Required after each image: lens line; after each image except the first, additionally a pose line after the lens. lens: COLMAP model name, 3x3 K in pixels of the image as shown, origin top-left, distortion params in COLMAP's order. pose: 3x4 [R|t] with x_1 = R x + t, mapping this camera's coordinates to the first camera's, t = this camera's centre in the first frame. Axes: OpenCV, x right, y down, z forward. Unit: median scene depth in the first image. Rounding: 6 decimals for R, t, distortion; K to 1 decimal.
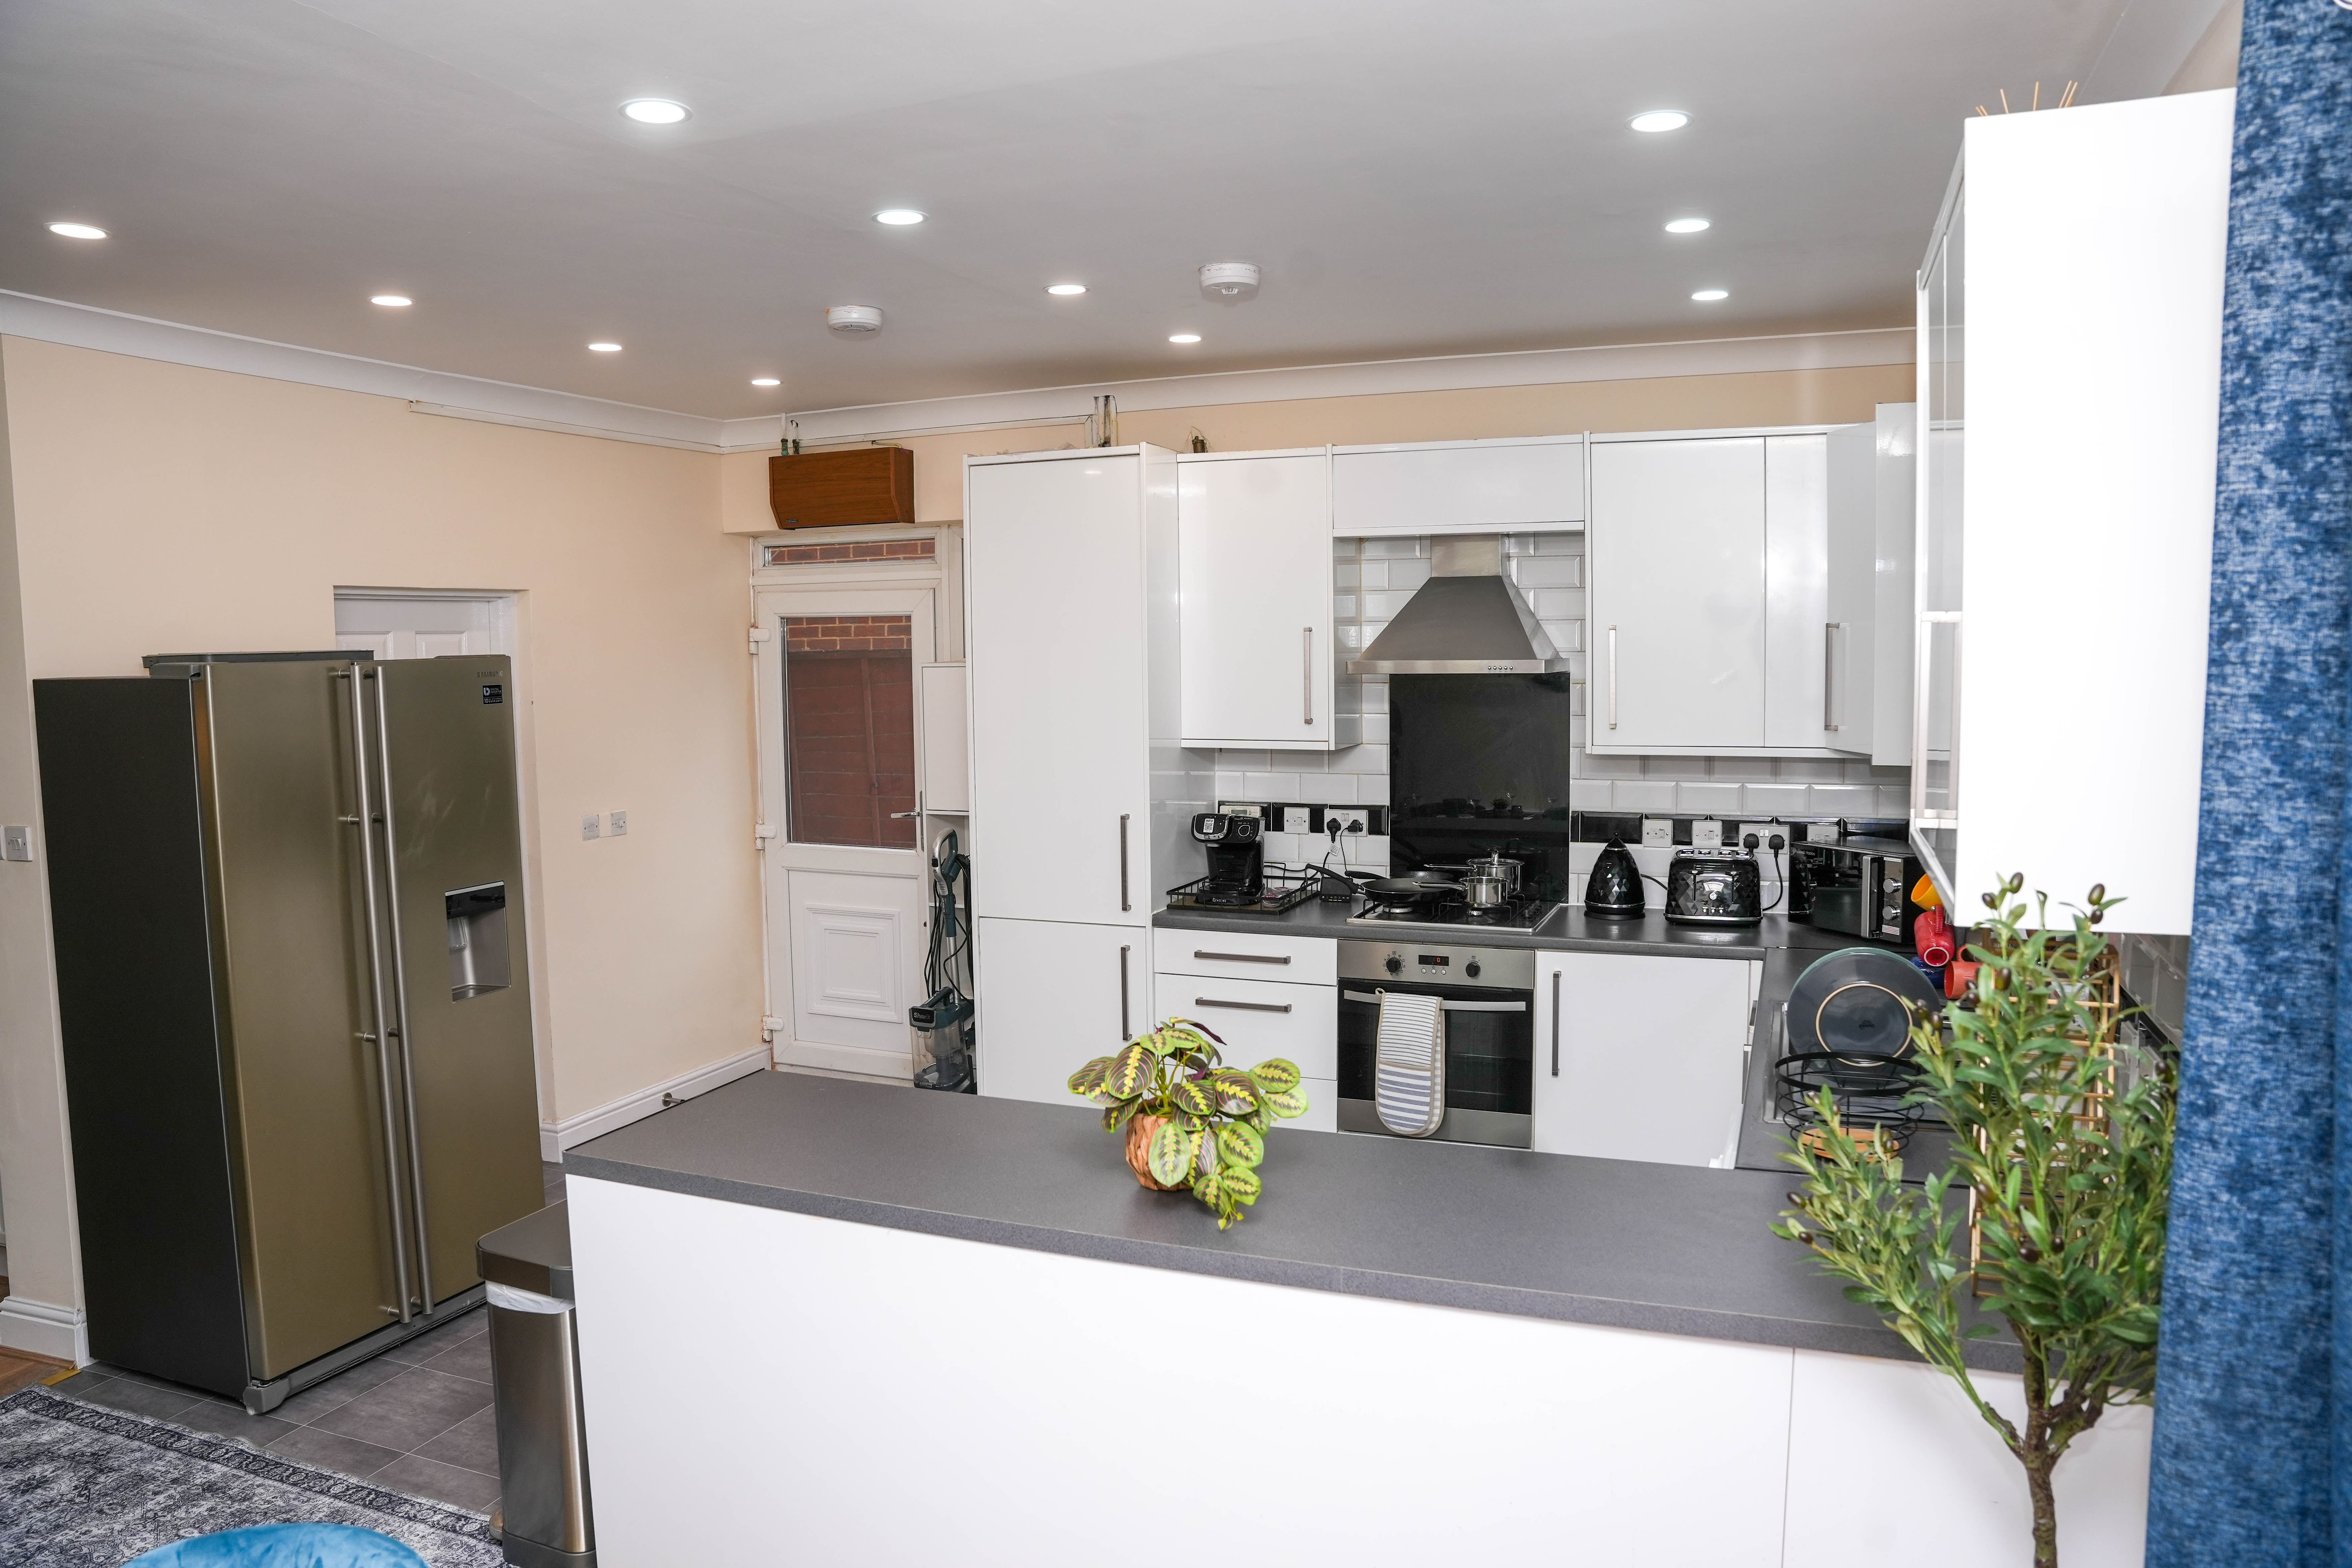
lens RADIAL K [[1637.2, 0, 1169.6], [0, 1637.2, 784.9], [0, 0, 1]] dist [-0.086826, 0.001620]
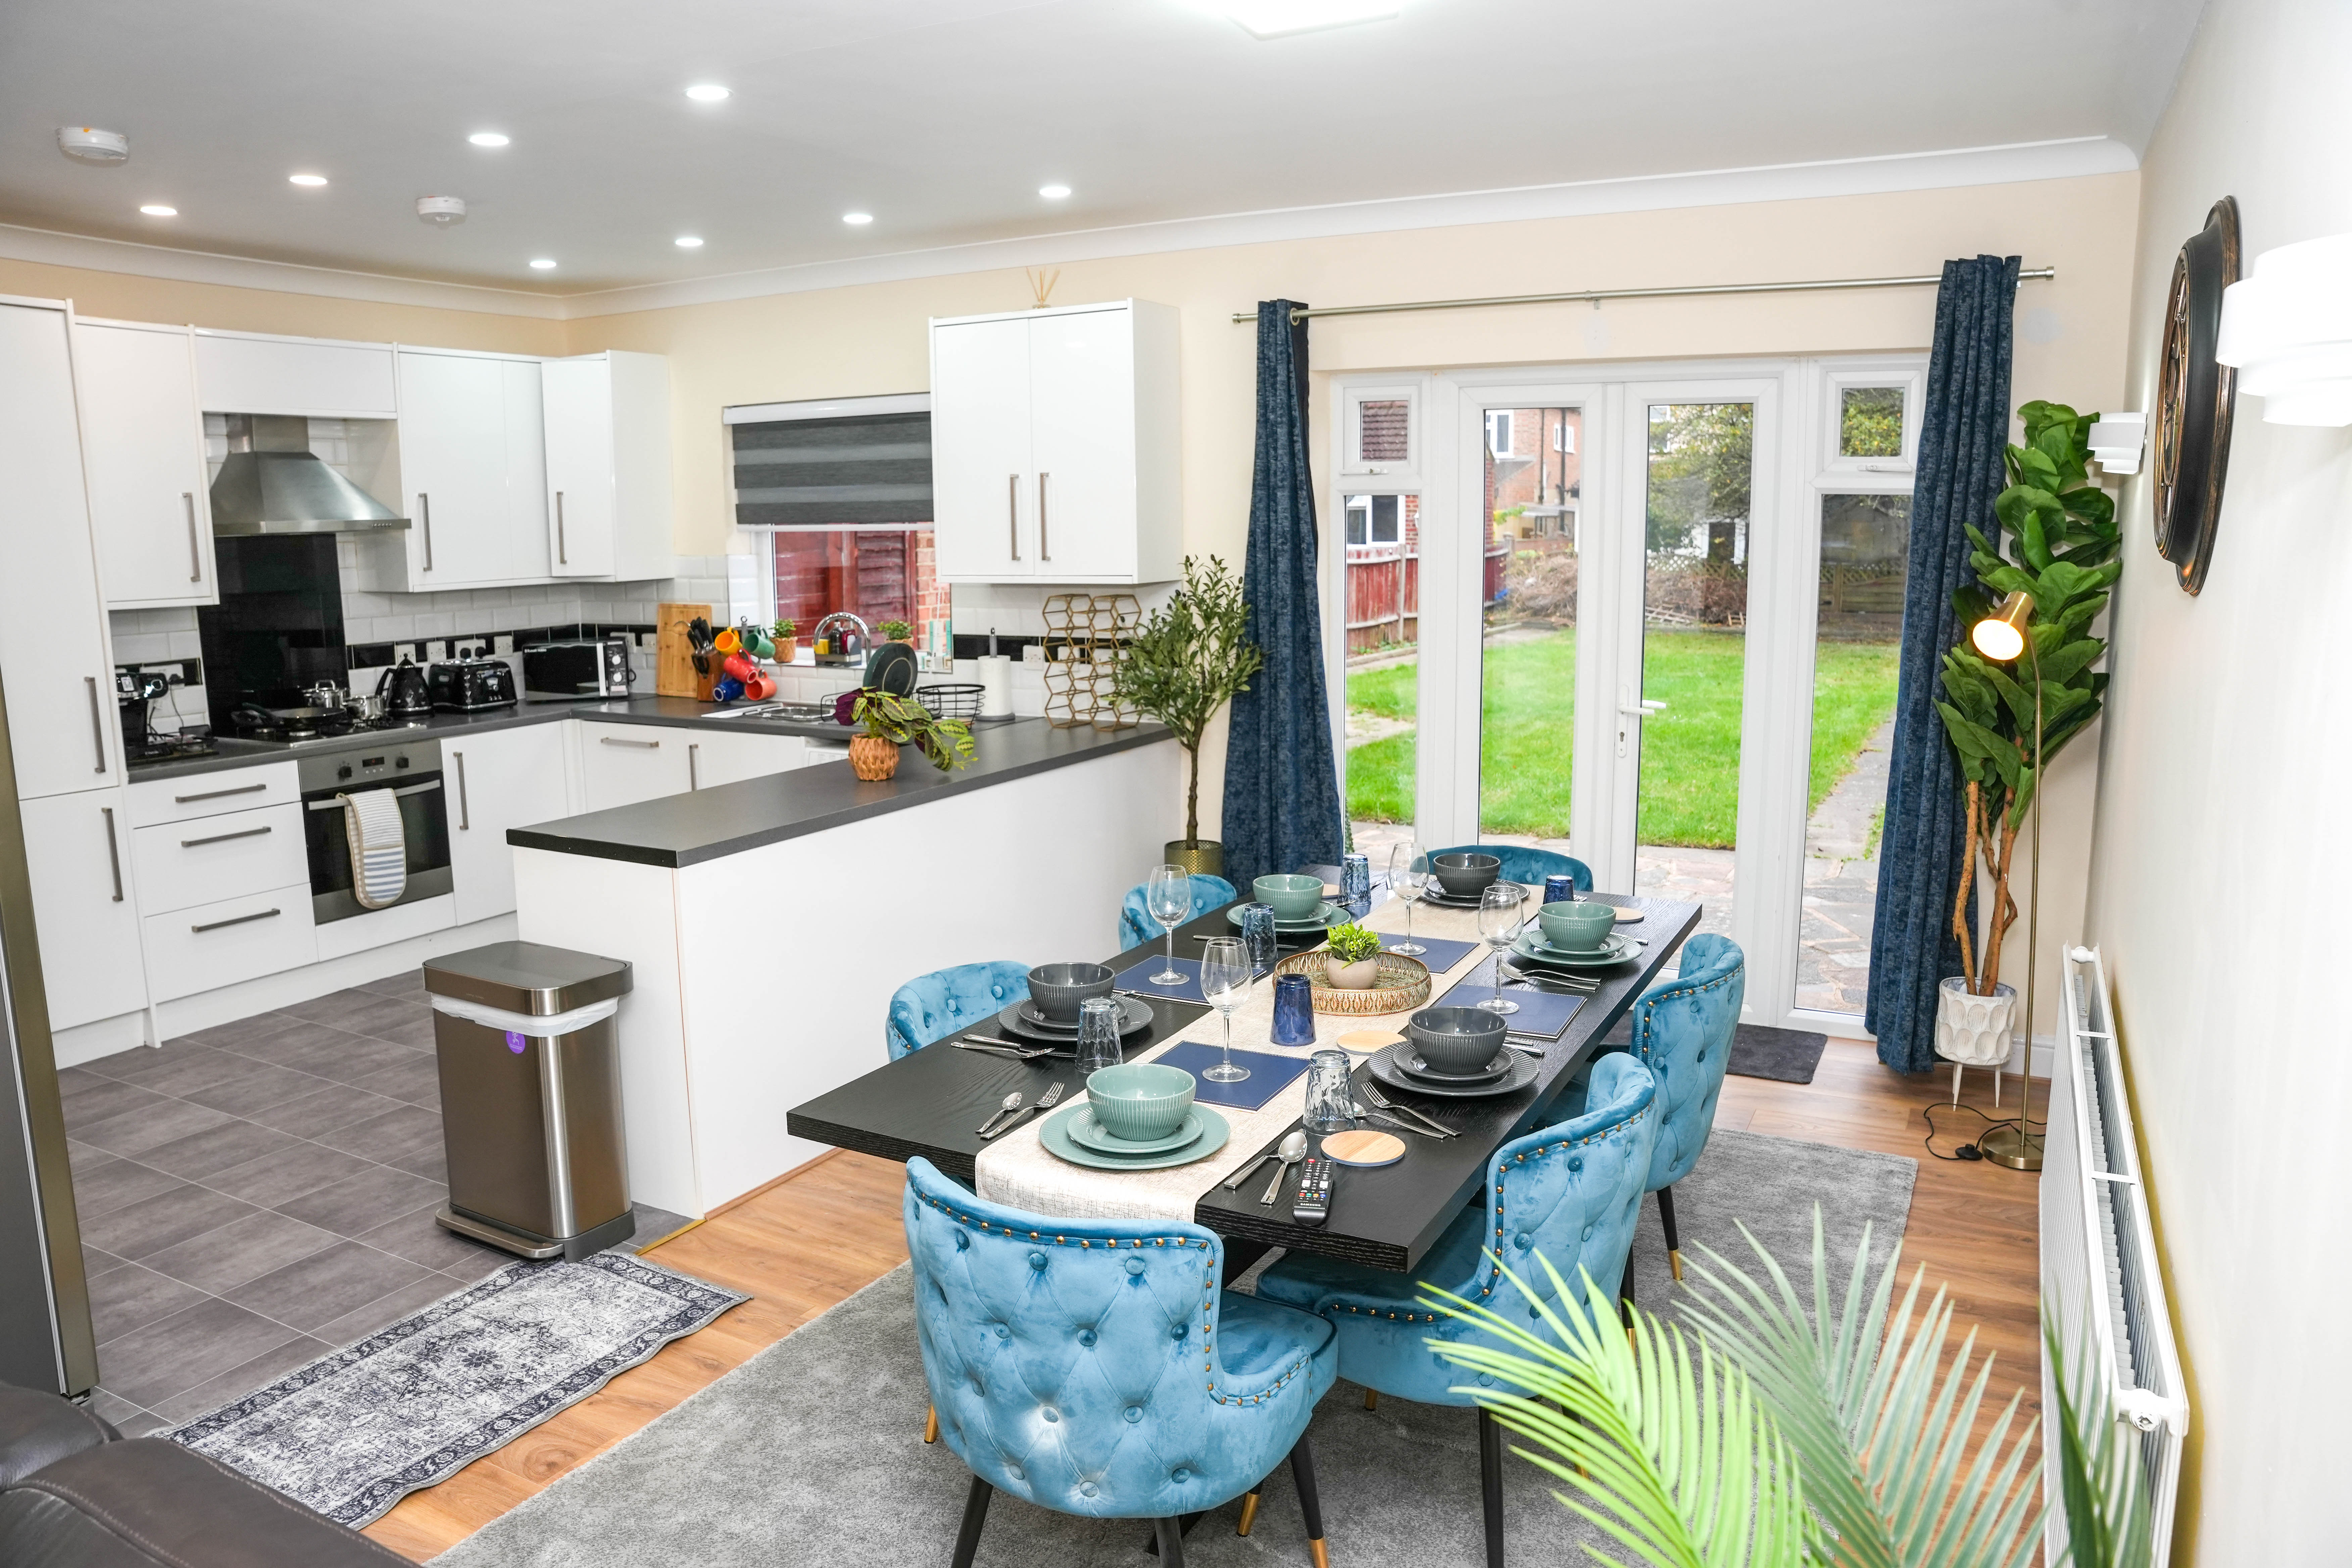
lens RADIAL K [[1637.2, 0, 1167.8], [0, 1637.2, 786.4], [0, 0, 1]] dist [-0.086826, 0.001620]
pose [[0.107004, -0.147680, 0.983230, -0.975449], [0.096456, 0.985785, 0.137567, 0.016700], [-0.989569, 0.080119, 0.119727, 0.260869]]
